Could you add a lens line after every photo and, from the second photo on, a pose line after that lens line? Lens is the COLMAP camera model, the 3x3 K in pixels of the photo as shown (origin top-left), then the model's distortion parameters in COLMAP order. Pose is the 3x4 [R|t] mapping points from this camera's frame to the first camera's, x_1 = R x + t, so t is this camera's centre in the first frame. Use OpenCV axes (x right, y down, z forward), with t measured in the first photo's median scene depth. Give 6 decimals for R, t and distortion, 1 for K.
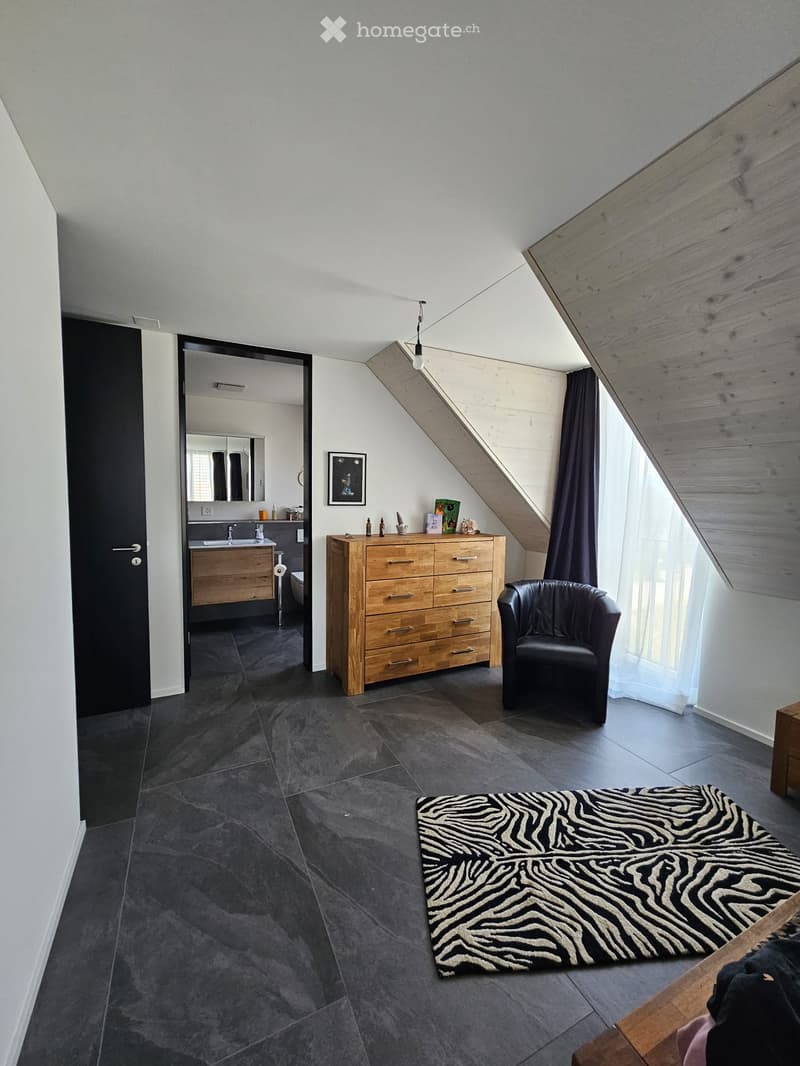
lens RADIAL K [[437.5, 0, 398.0], [0, 437.5, 529.0], [0, 0, 1]] dist [0.002832, 0.000119]
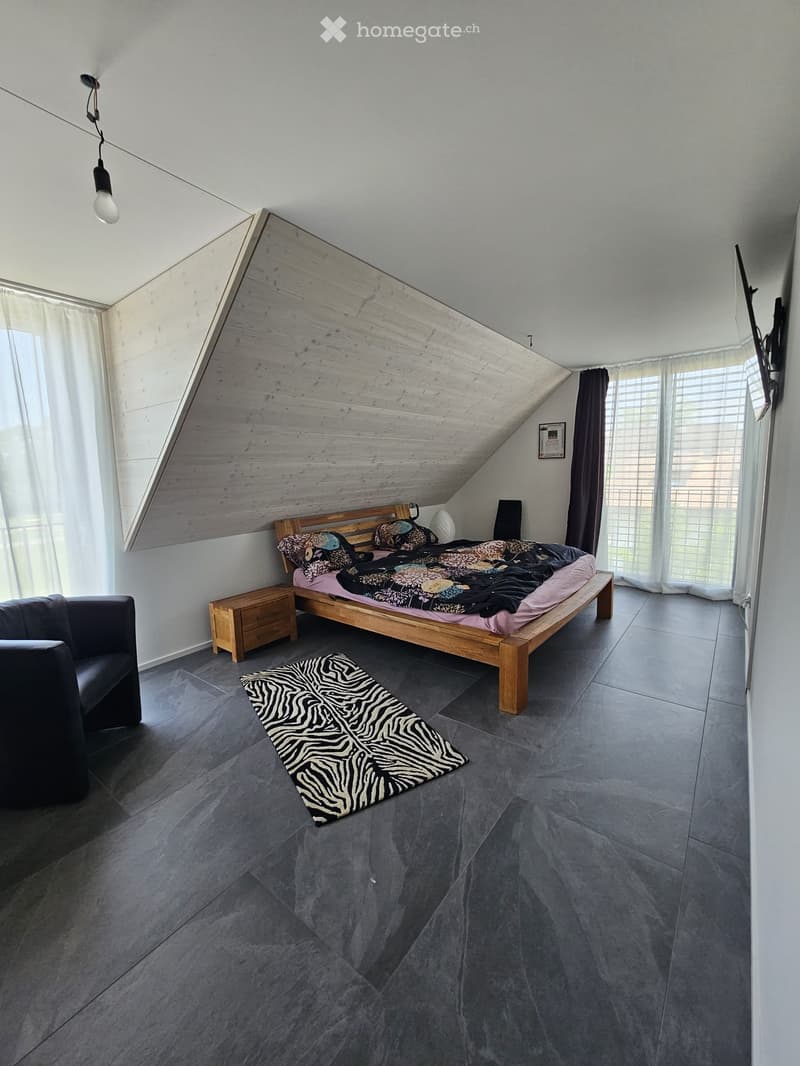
lens RADIAL K [[437.5, 0, 398.0], [0, 437.5, 530.3], [0, 0, 1]] dist [0.002832, 0.000119]
pose [[-0.440842, -0.134431, 0.887461, -0.810938], [0.093766, 0.976414, 0.194484, -0.108052], [-0.892674, 0.168950, -0.417839, 1.293331]]
